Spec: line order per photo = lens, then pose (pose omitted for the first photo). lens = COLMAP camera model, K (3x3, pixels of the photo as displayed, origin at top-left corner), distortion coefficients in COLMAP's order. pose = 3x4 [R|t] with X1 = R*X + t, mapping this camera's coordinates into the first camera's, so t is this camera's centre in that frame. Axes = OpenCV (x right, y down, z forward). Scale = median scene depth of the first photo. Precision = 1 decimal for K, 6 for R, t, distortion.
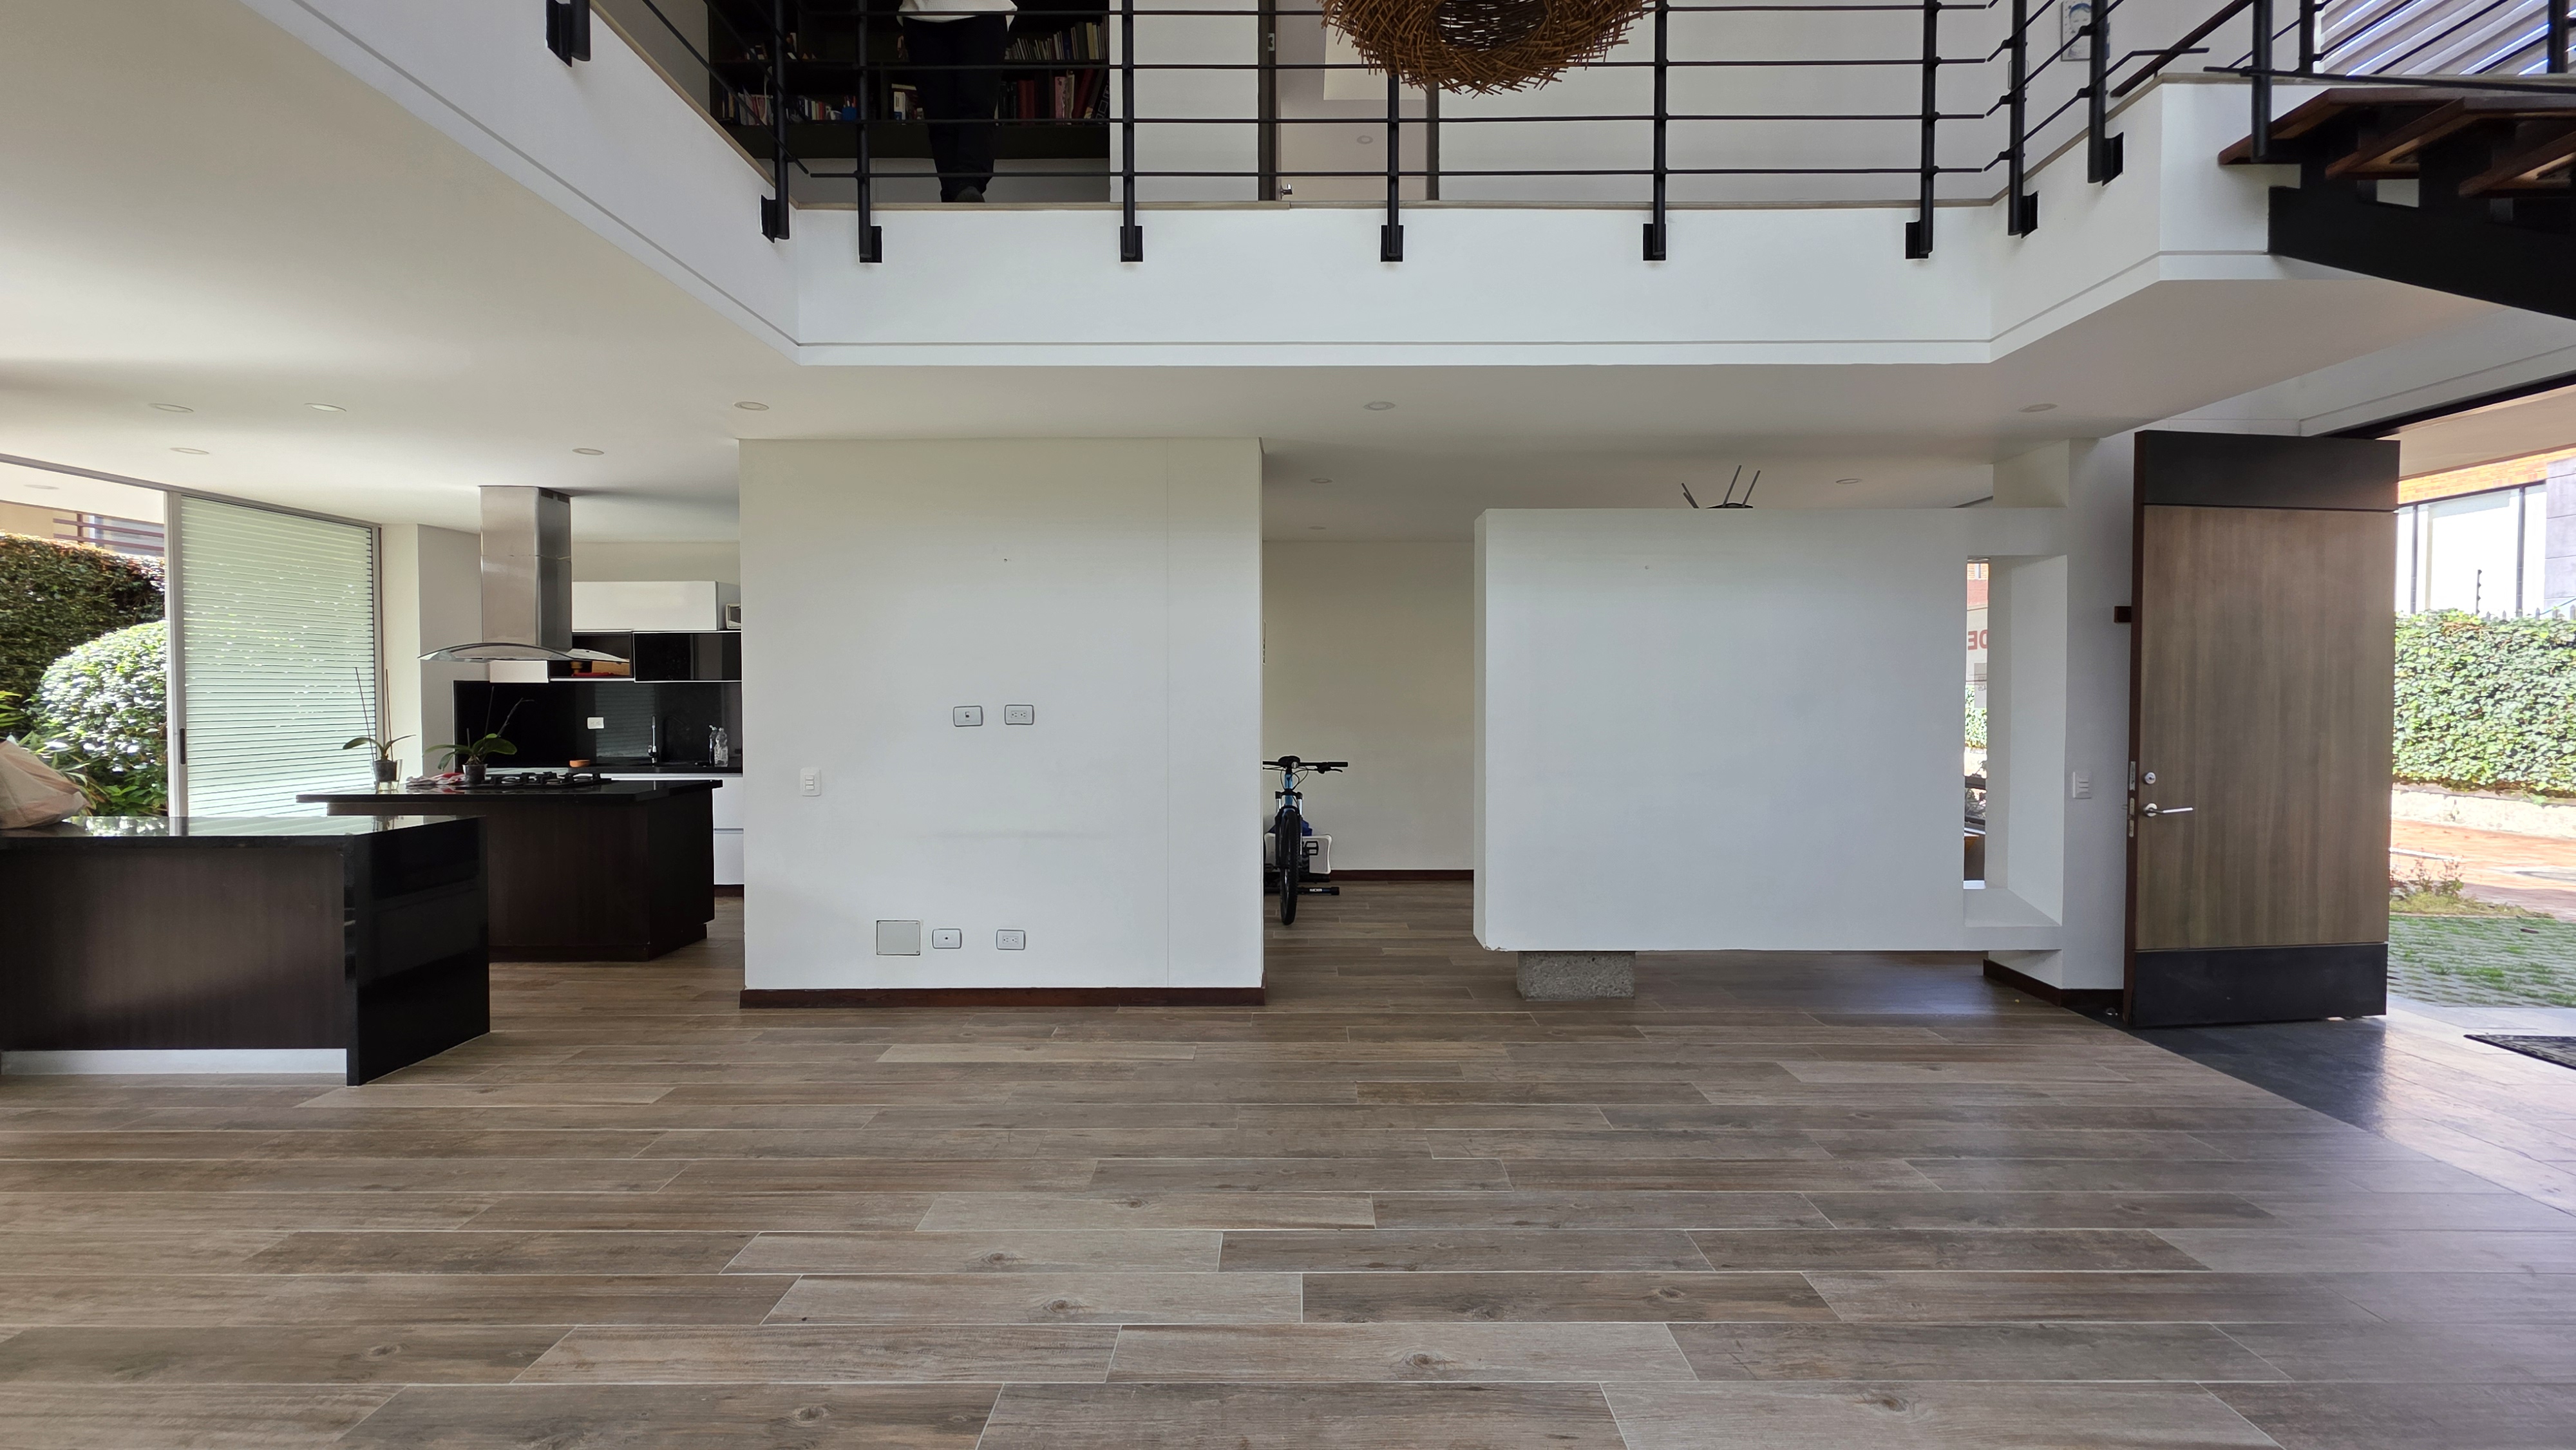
lens RADIAL K [[1032.2, 0, 1293.6], [0, 1032.2, 716.6], [0, 0, 1]] dist [-0.001022, 0.000481]
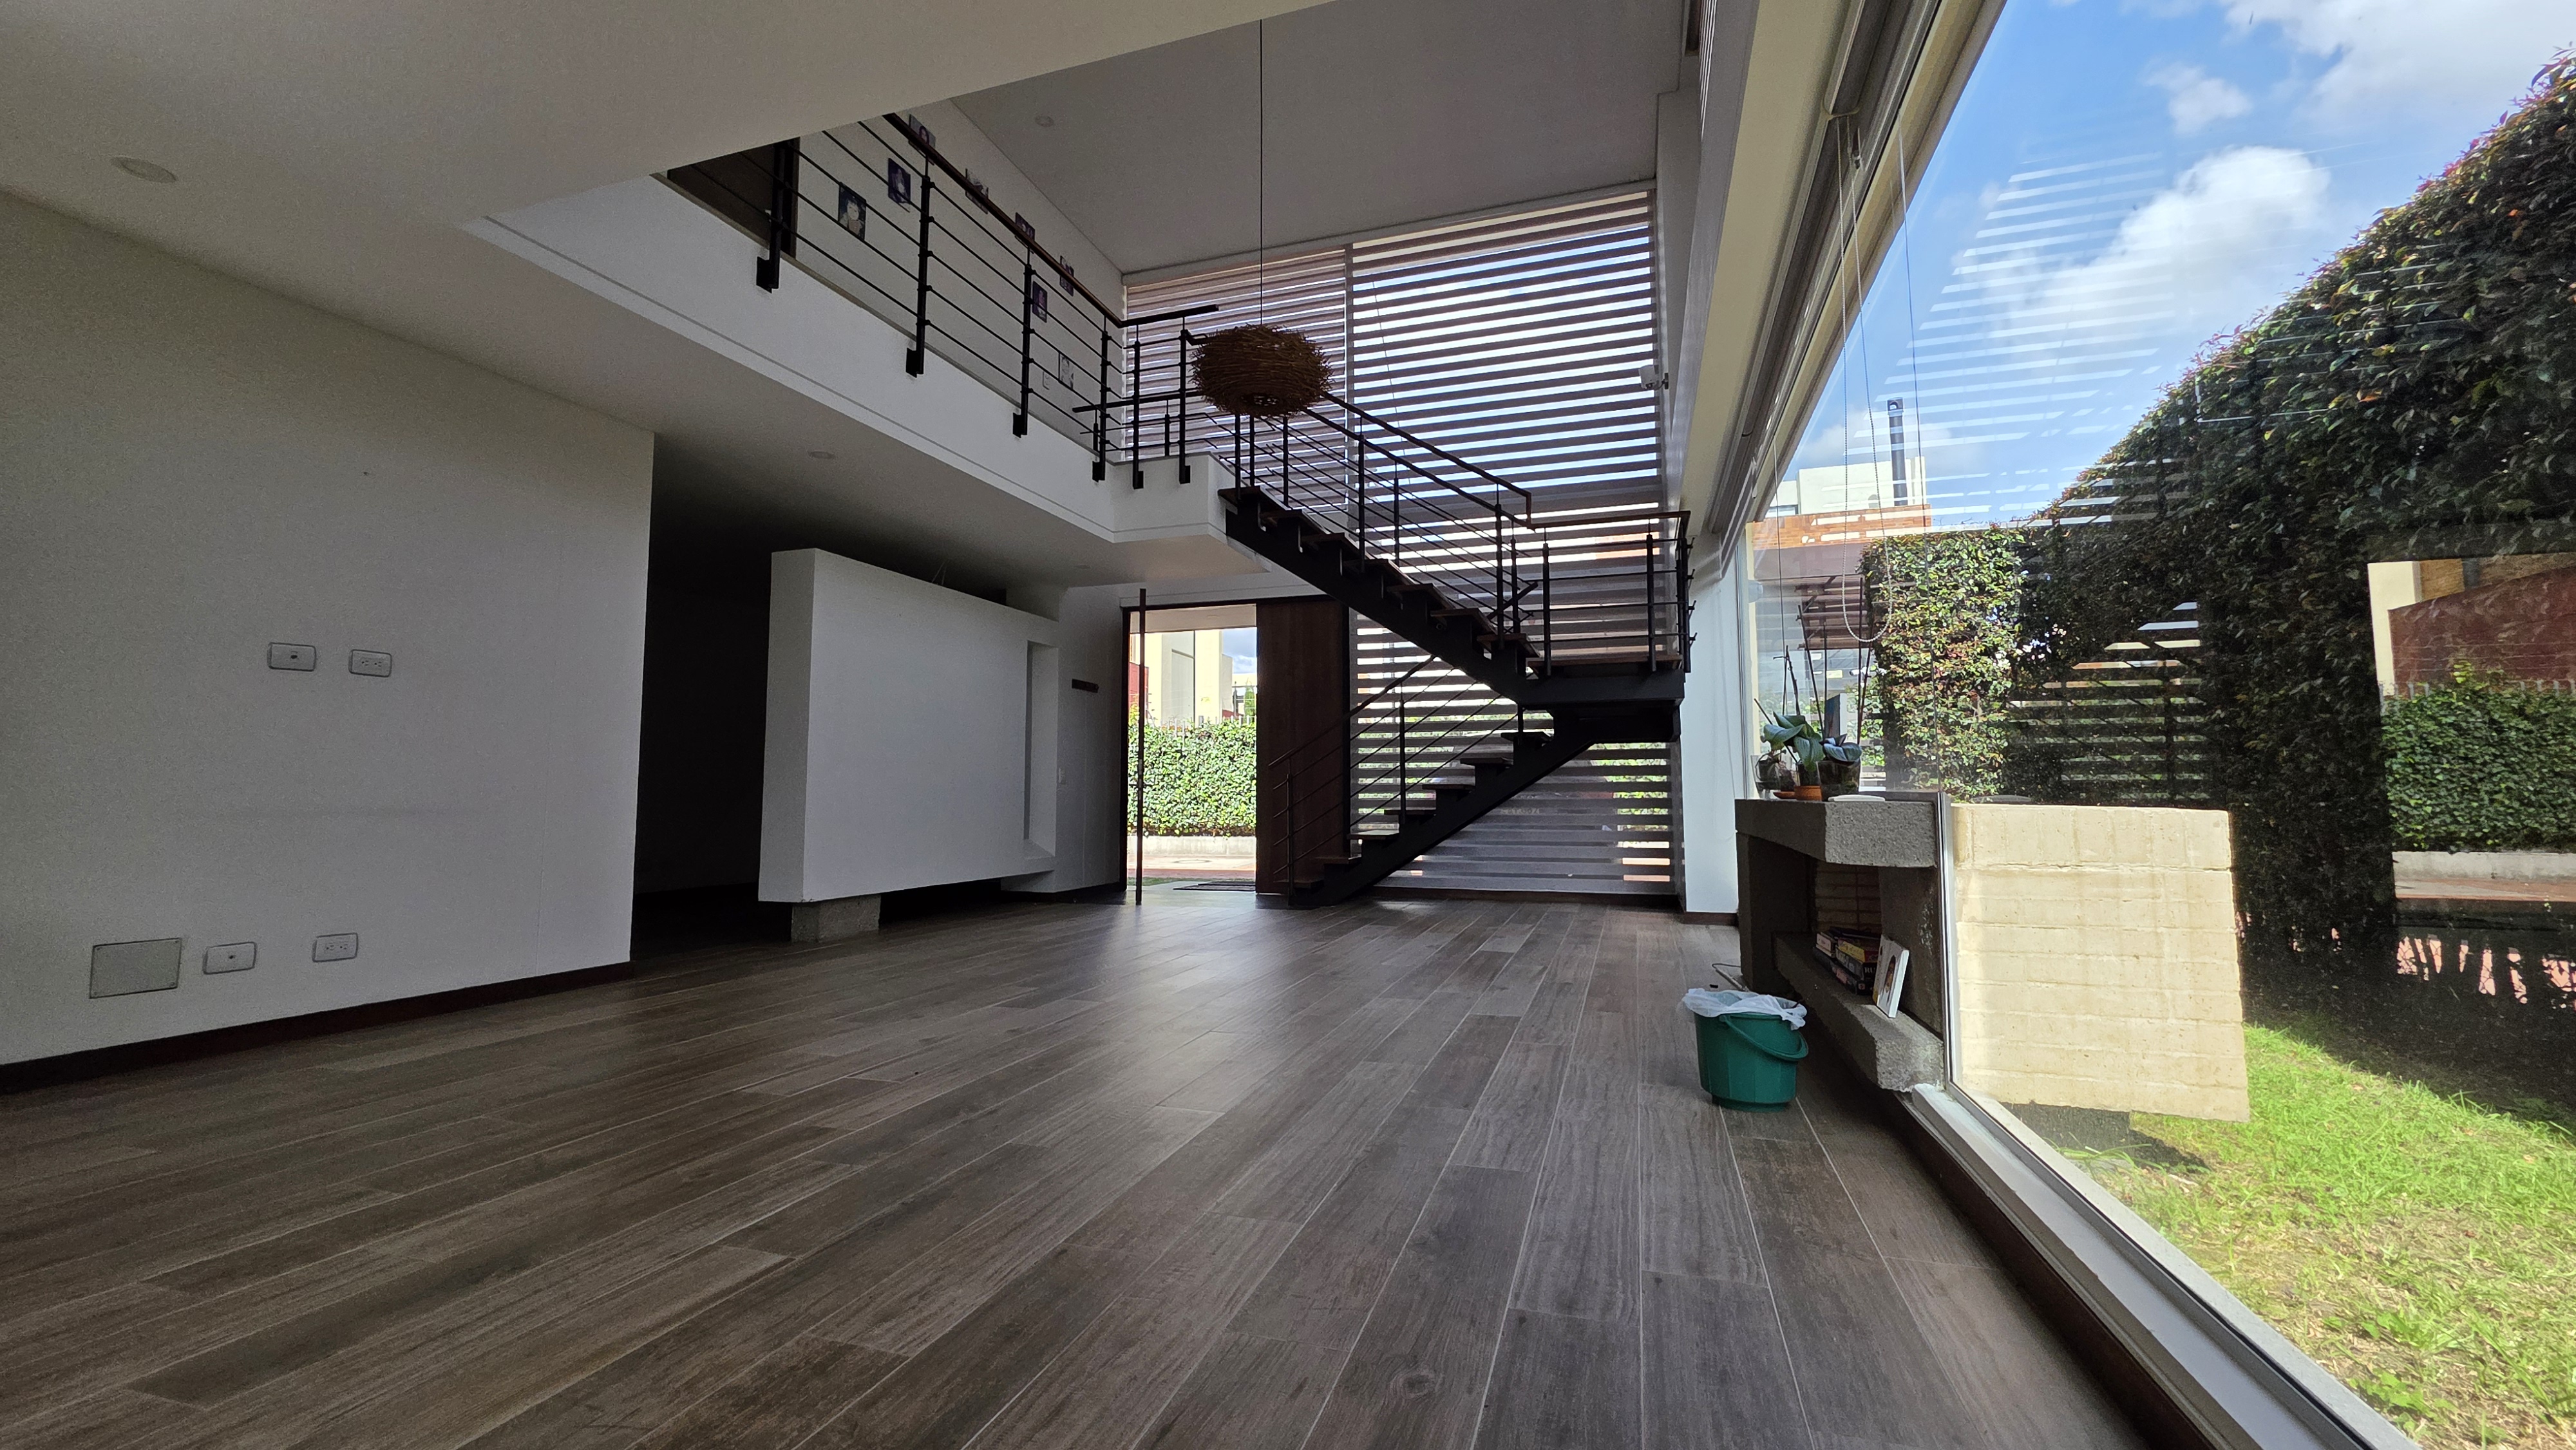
lens RADIAL K [[1032.2, 0, 1301.2], [0, 1032.2, 723.8], [0, 0, 1]] dist [-0.001022, 0.000481]
pose [[0.304524, 0.069853, 0.949940, -1.273425], [0.028283, 0.996204, -0.082321, 0.209347], [-0.952085, 0.051936, 0.301392, 0.090733]]
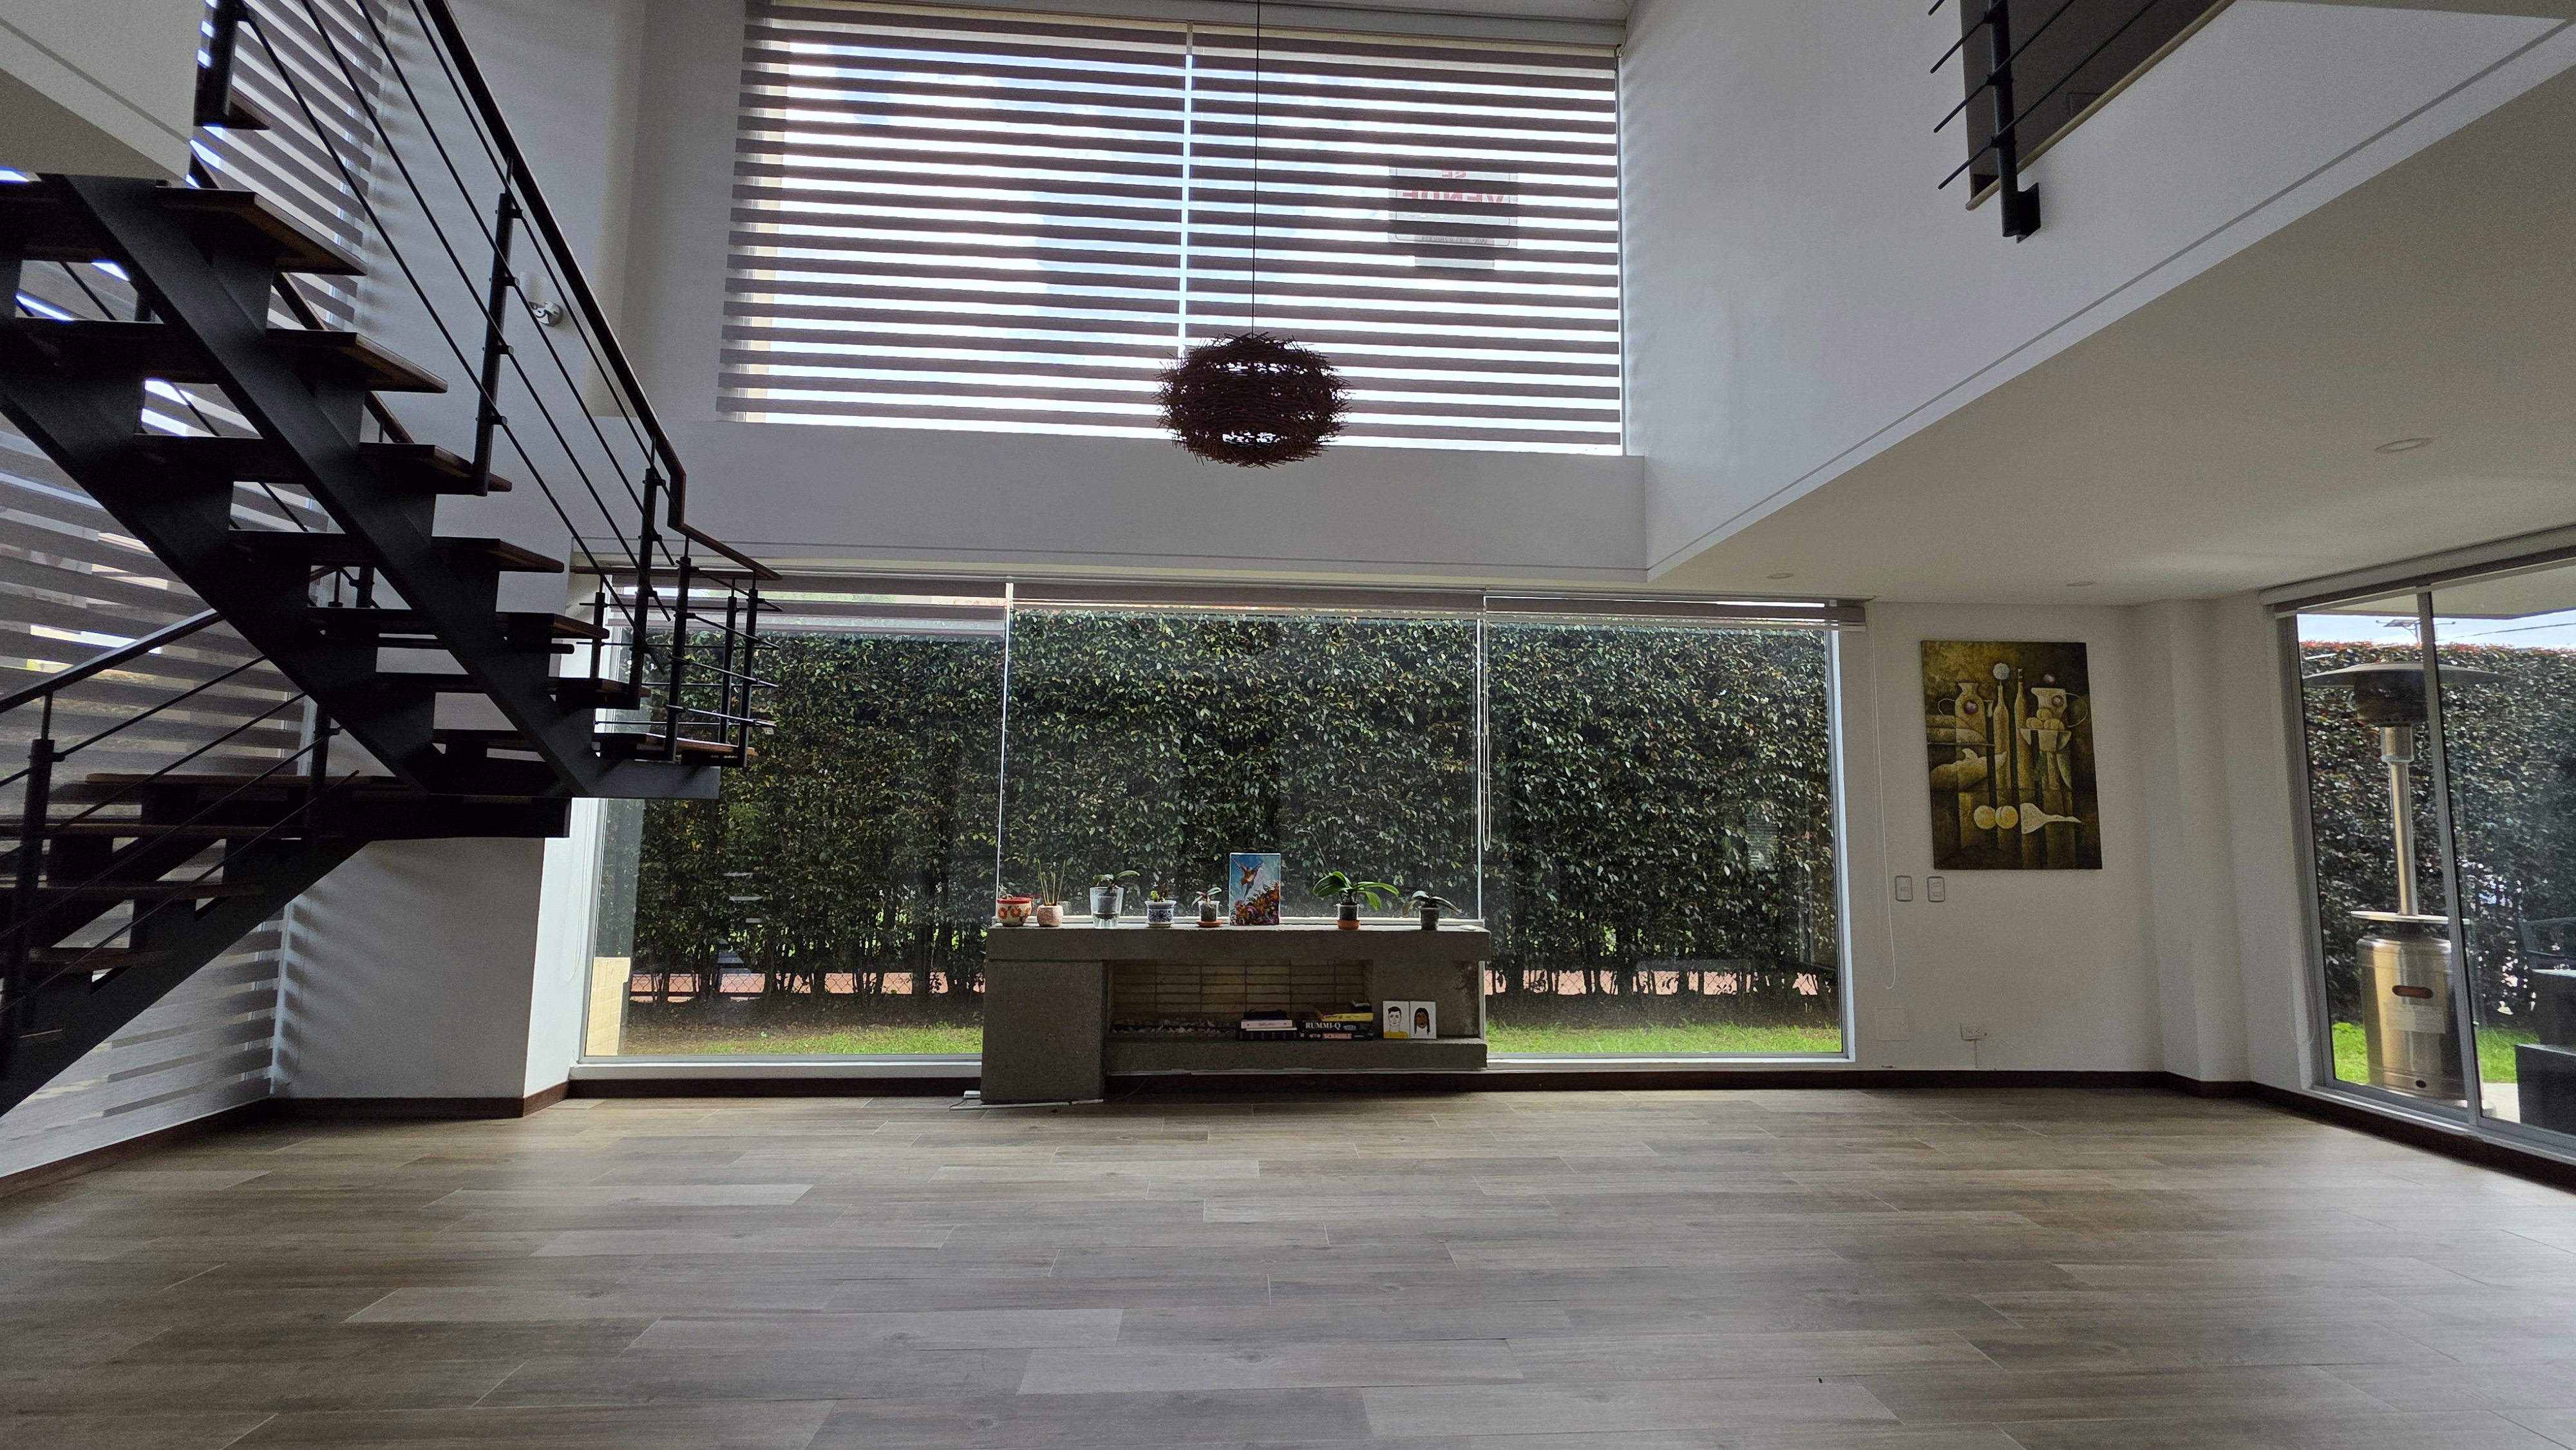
lens RADIAL K [[1032.2, 0, 1295.3], [0, 1032.2, 704.7], [0, 0, 1]] dist [-0.001022, 0.000481]
pose [[-0.997529, -0.017898, -0.067933, 0.126679], [-0.012909, 0.997235, -0.073187, -0.027602], [0.069055, -0.072129, -0.995002, 1.657782]]
